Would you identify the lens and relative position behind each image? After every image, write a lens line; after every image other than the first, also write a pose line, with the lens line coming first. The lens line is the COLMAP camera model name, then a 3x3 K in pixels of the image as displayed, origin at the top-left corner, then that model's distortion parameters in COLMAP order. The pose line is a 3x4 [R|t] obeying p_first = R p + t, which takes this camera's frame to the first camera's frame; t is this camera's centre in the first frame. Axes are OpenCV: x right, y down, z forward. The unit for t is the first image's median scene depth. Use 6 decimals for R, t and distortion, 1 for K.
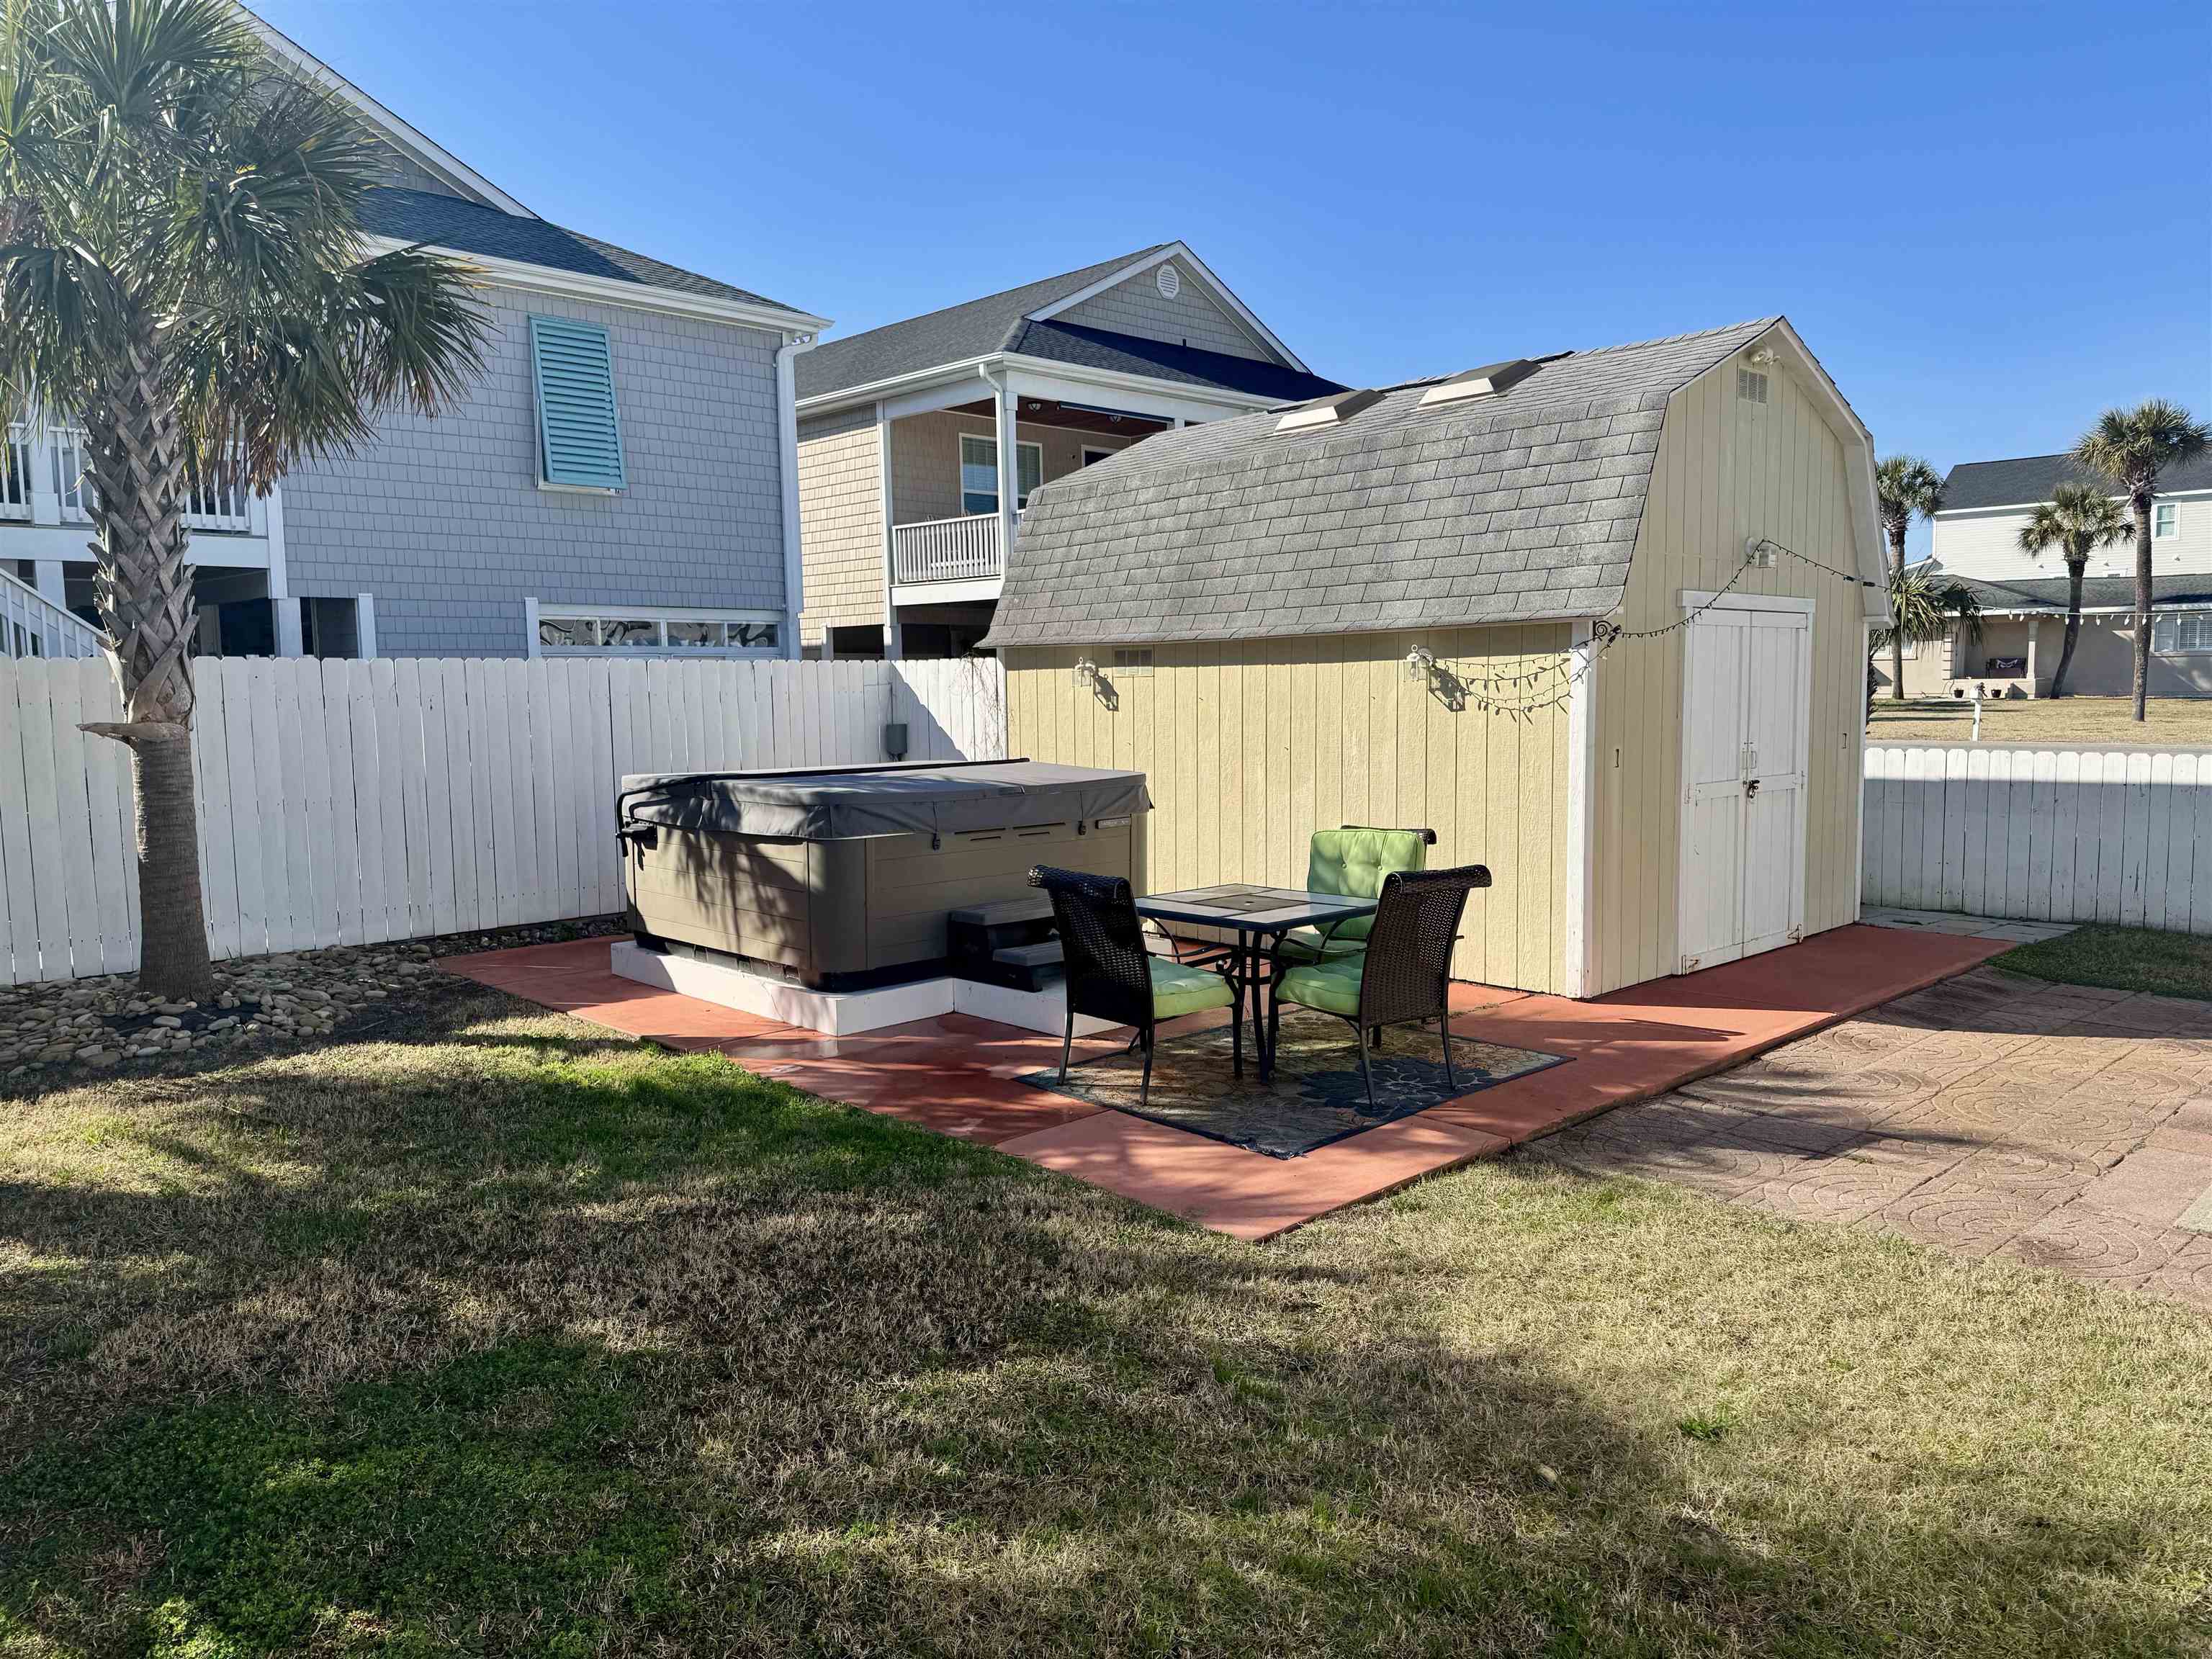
lens RADIAL K [[1525.0, 0, 1109.8], [0, 1525.0, 822.6], [0, 0, 1]] dist [0.075626, -0.035874]
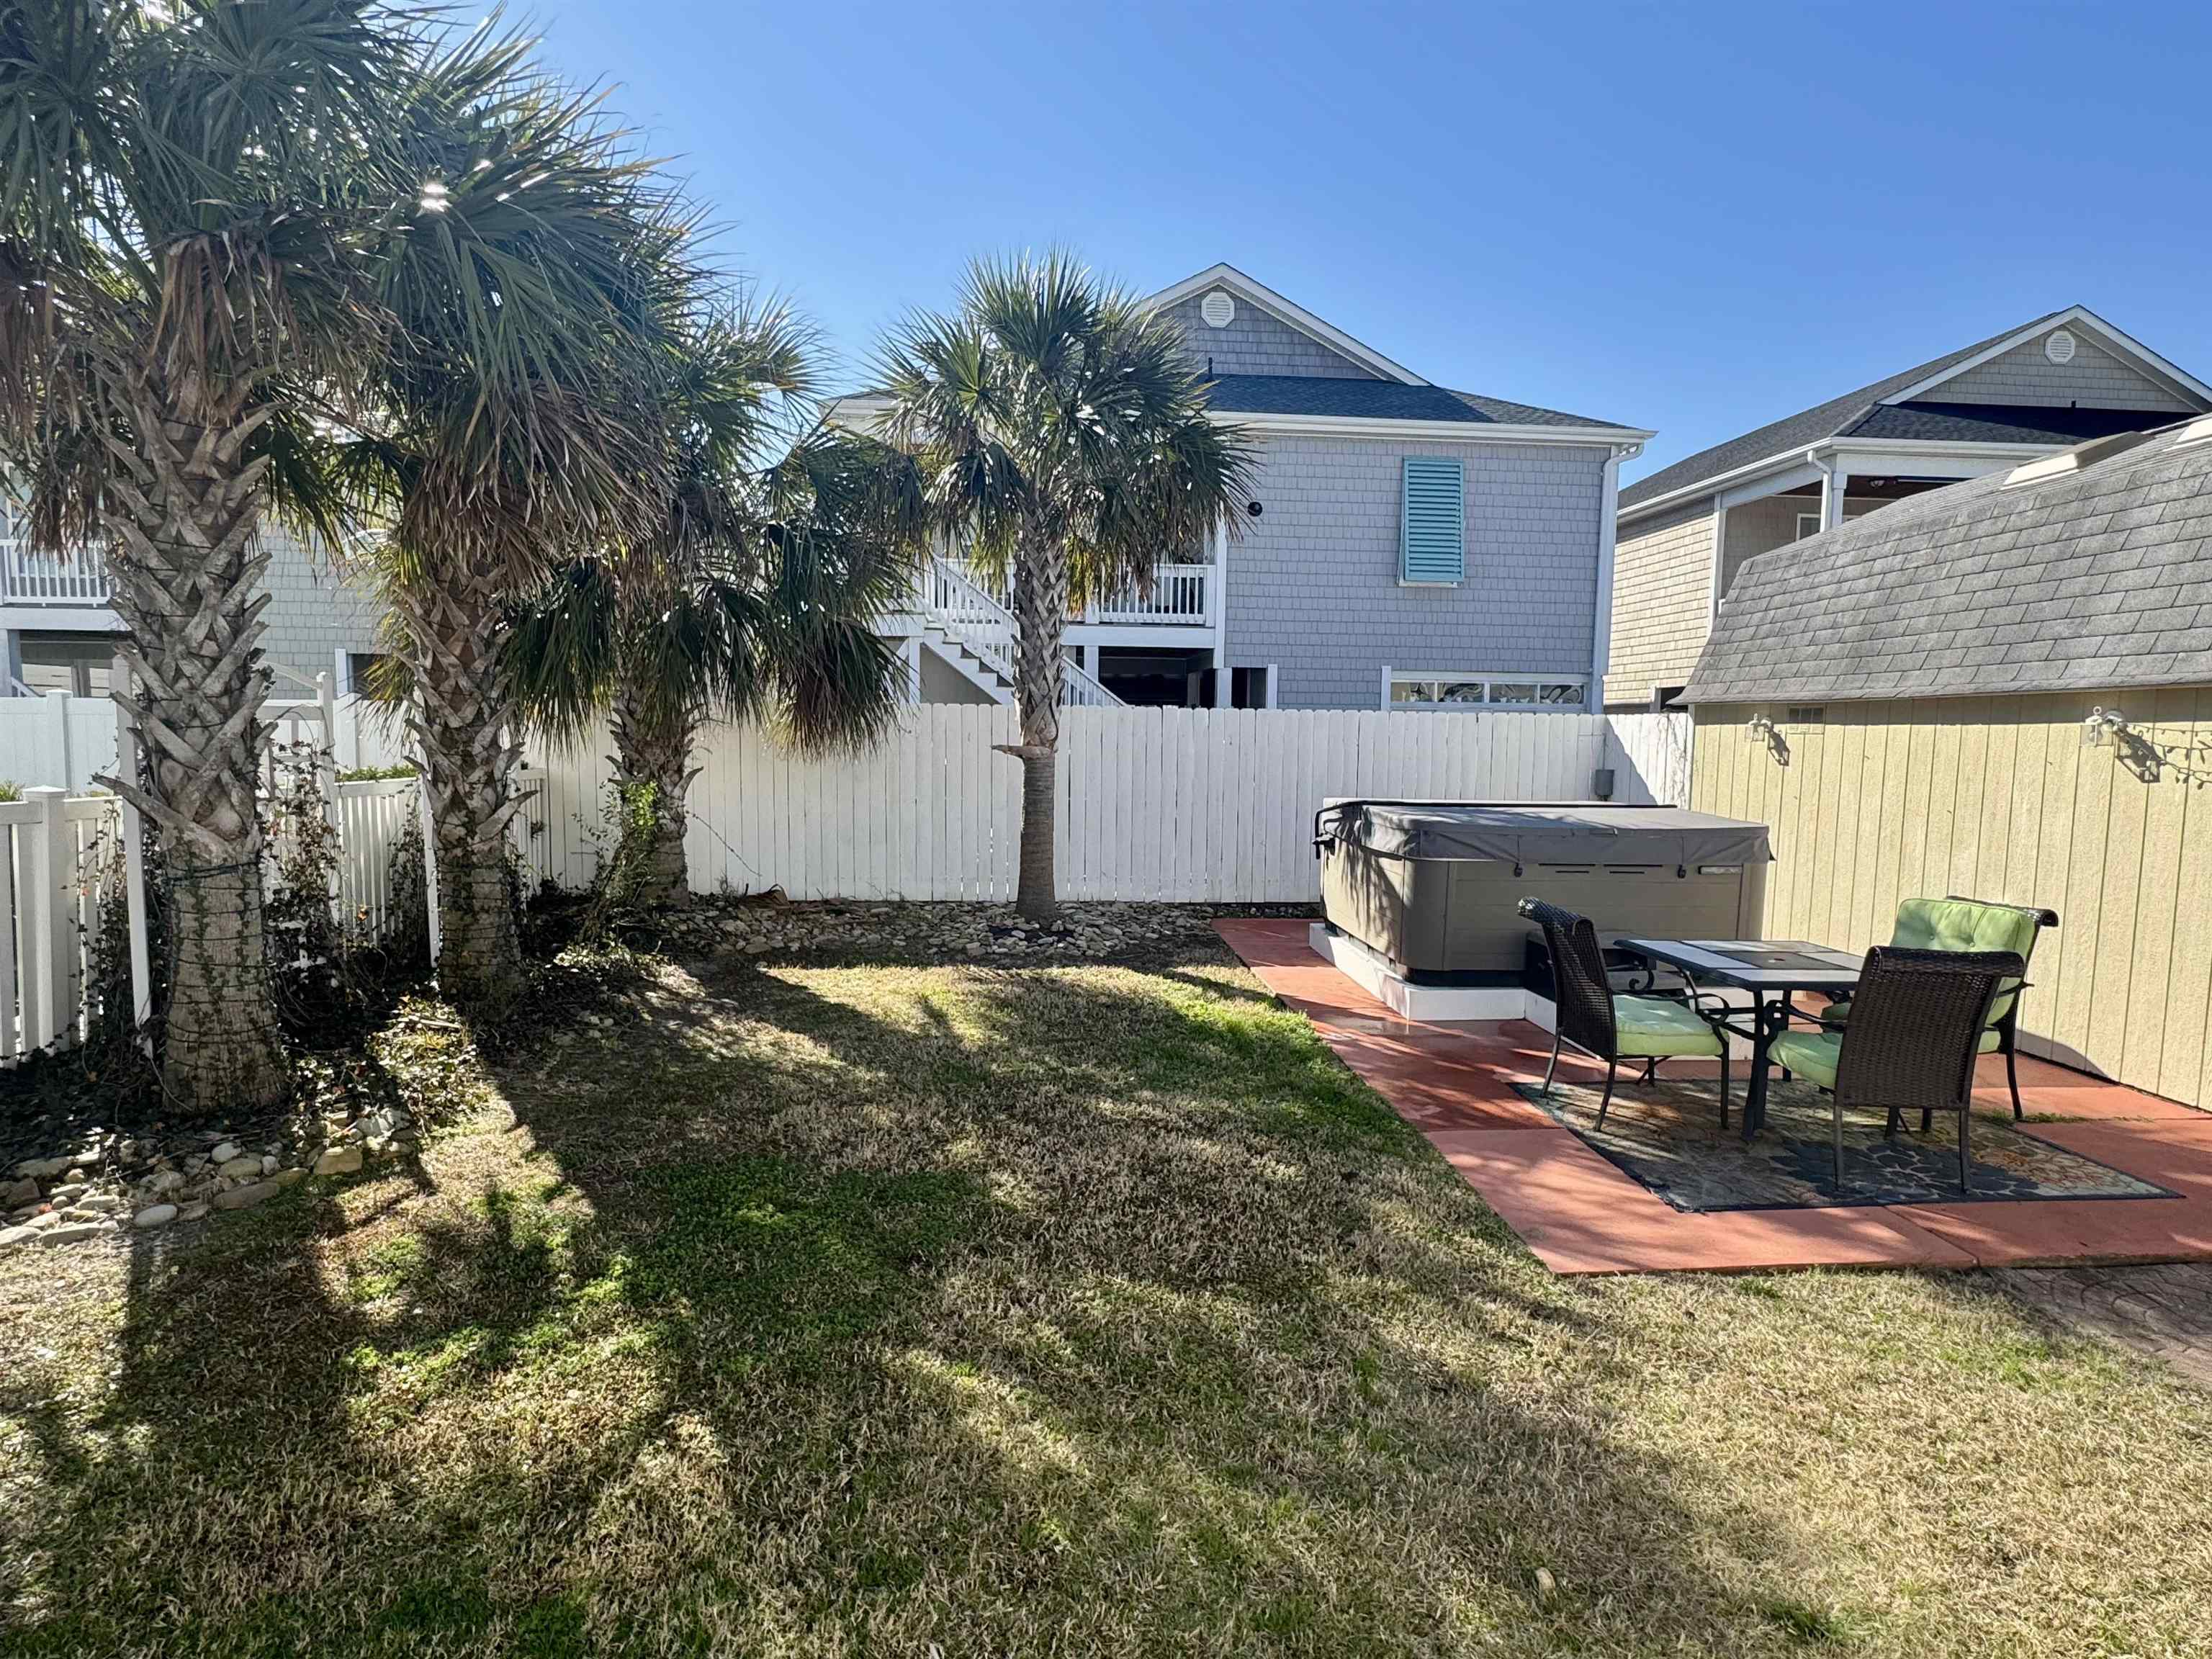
lens RADIAL K [[1183.6, 0, 1114.0], [0, 1183.6, 828.0], [0, 0, 1]] dist [-0.006675, 0.000253]
pose [[0.782805, 0.077218, -0.617458, 0.184911], [-0.083272, 0.996345, 0.019030, -0.009779], [0.616671, 0.036520, 0.786374, 0.099299]]
